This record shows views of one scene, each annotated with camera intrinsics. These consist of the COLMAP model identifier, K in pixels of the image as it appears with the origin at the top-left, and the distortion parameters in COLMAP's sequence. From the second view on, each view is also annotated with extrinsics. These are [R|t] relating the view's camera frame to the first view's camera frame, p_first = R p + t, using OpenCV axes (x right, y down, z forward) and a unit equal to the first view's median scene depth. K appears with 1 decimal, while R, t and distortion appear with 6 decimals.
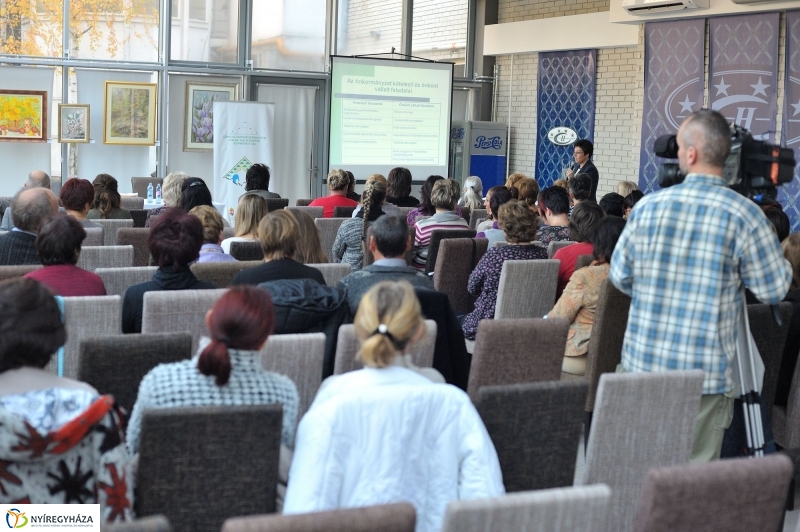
lens RADIAL K [[1153.8, 0, 395.8], [0, 1153.8, 245.8], [0, 0, 1]] dist [-0.109845, 0.000000]
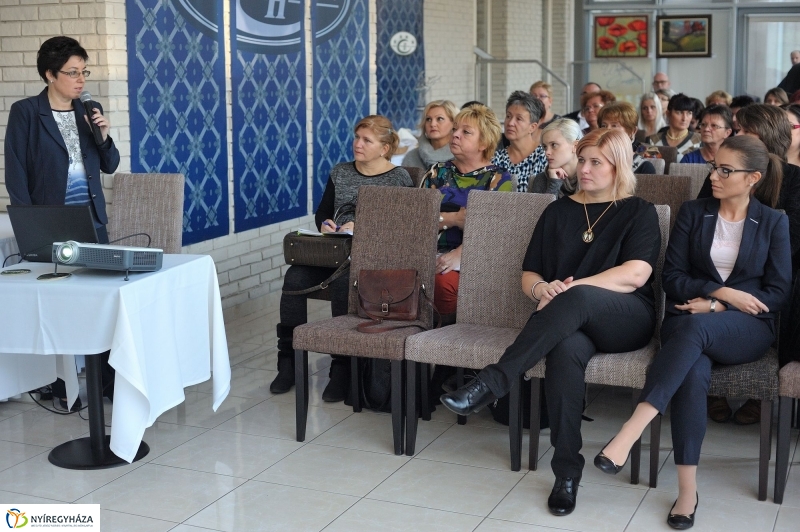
lens RADIAL K [[1153.8, 0, 378.6], [0, 1153.8, 286.1], [0, 0, 1]] dist [-0.109845, 0.000000]
pose [[-0.632059, -0.183712, 0.752829, -0.487419], [0.057420, 0.957718, 0.281919, -0.166365], [-0.772790, 0.221417, -0.594786, 1.588387]]
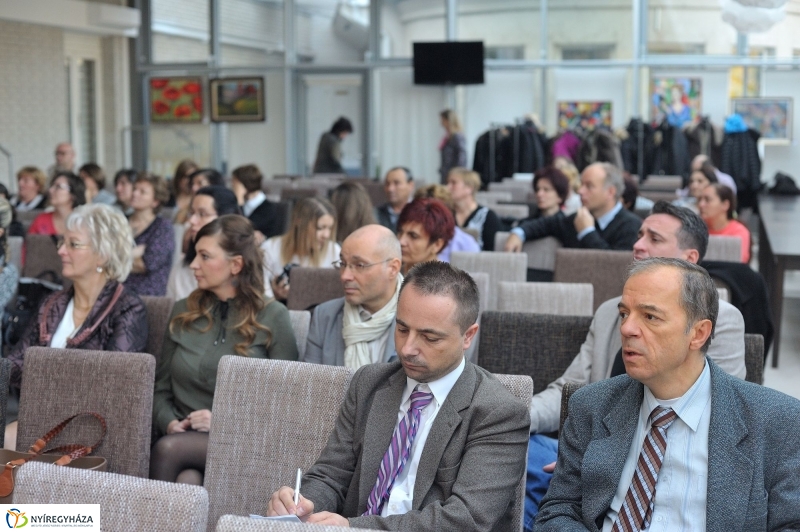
lens RADIAL K [[1153.8, 0, 397.2], [0, 1153.8, 265.1], [0, 0, 1]] dist [-0.109845, 0.000000]
pose [[-0.735933, -0.126044, 0.665219, -0.624517], [0.033836, 0.974444, 0.222068, -0.148998], [-0.676209, 0.185935, -0.712860, 1.299865]]
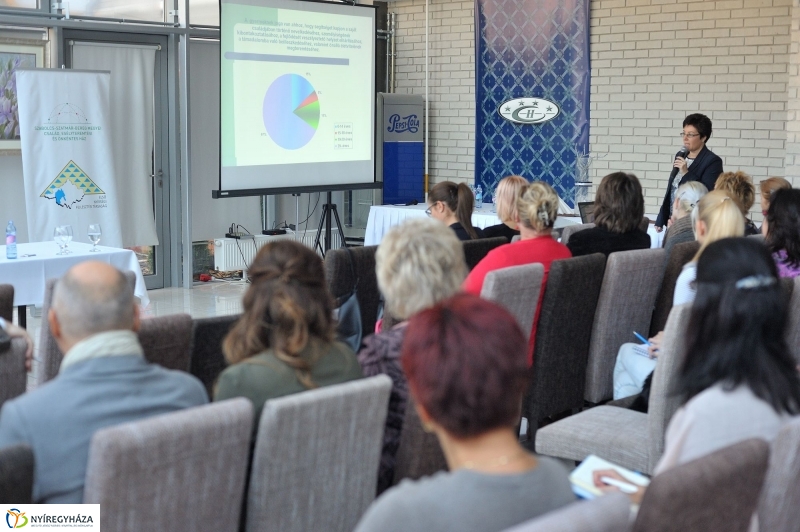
lens RADIAL K [[1153.8, 0, 400.5], [0, 1153.8, 265.1], [0, 0, 1]] dist [-0.109845, 0.000000]
pose [[0.934164, -0.075052, 0.348863, -0.189683], [0.064138, 0.997025, 0.042747, -0.037916], [-0.351034, -0.017558, 0.936198, 0.384384]]
